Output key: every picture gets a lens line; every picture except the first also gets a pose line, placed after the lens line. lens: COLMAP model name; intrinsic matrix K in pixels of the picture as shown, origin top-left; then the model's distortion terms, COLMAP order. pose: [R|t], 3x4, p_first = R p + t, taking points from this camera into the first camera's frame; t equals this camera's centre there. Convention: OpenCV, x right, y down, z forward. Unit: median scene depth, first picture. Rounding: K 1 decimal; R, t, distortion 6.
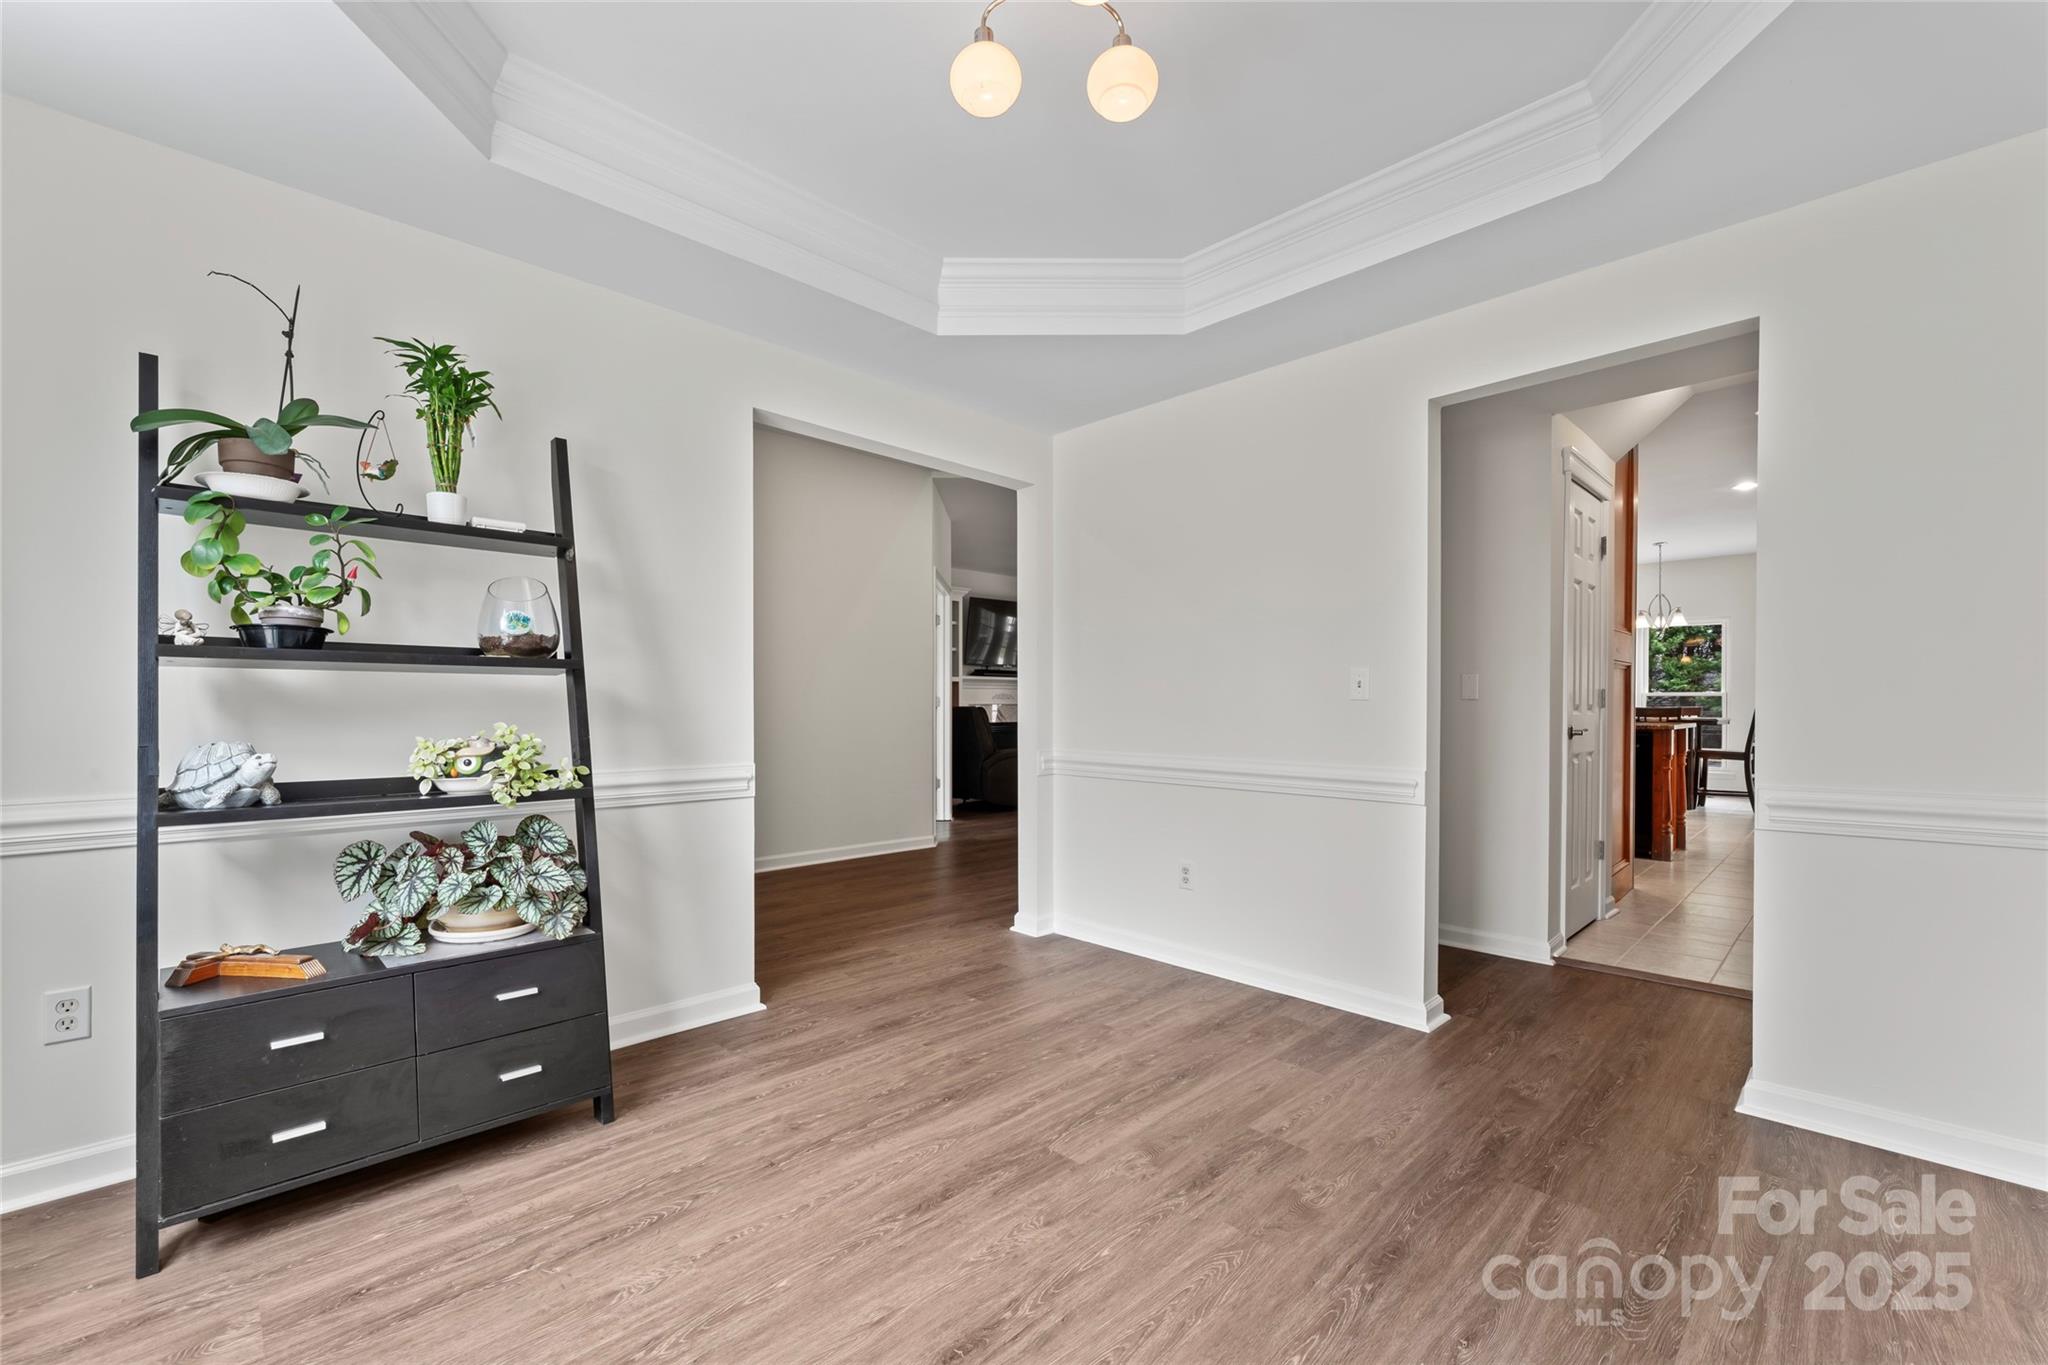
lens RADIAL K [[847.7, 0, 1041.6], [0, 847.7, 694.9], [0, 0, 1]] dist [0.001176, 0.000065]
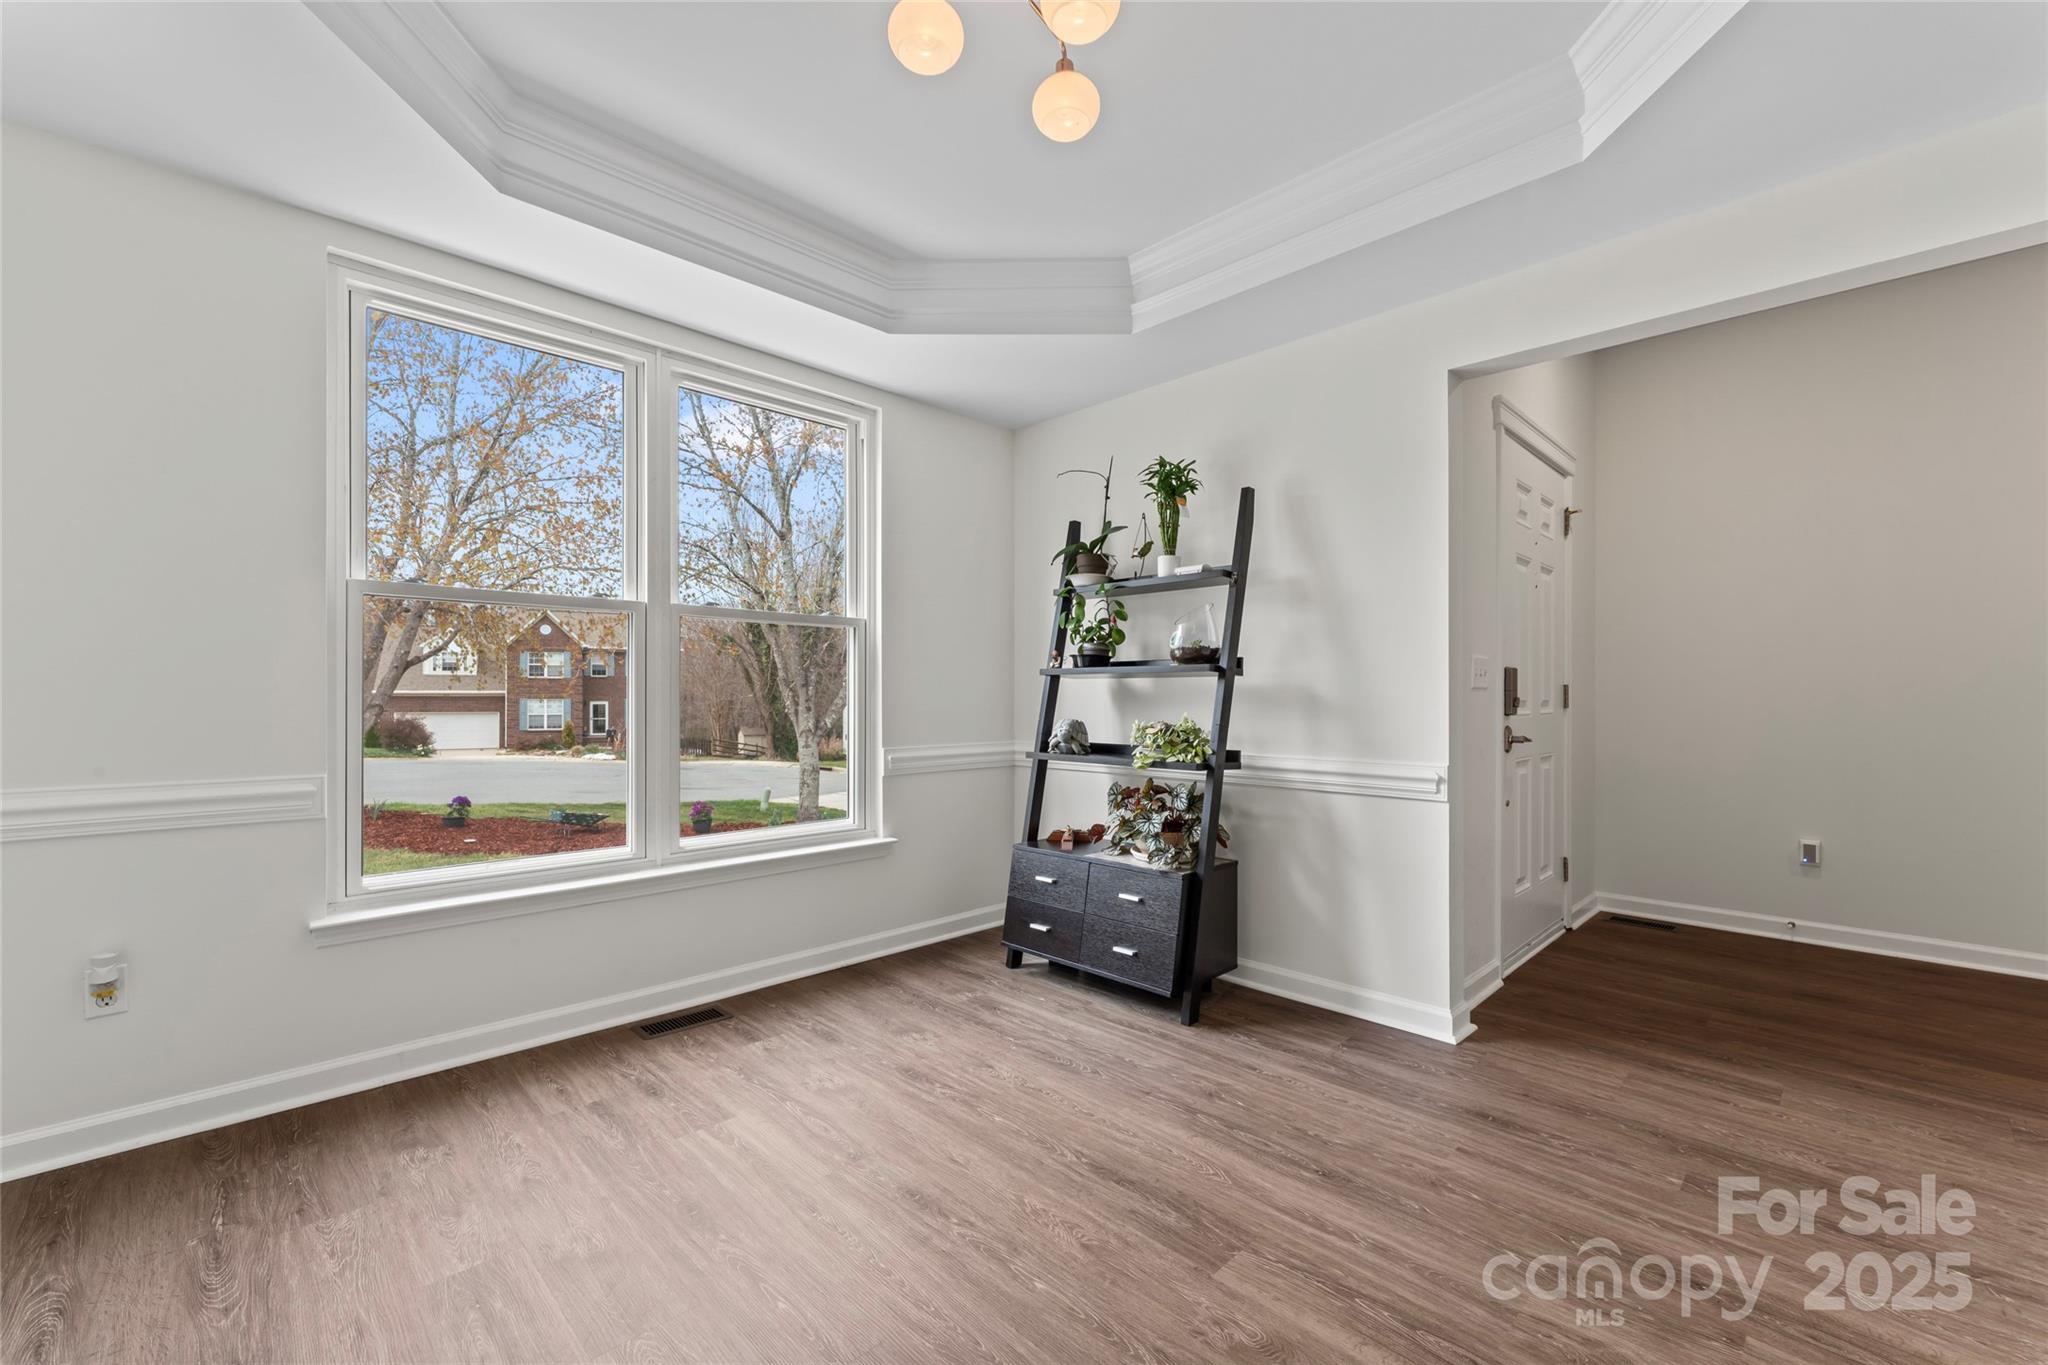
lens RADIAL K [[847.7, 0, 1007.6], [0, 847.7, 685.5], [0, 0, 1]] dist [0.001176, 0.000065]
pose [[-0.019436, -0.012914, -0.999728, 0.725693], [0.010922, 0.999854, -0.013128, 0.002538], [0.999751, -0.011174, -0.019292, 0.700339]]
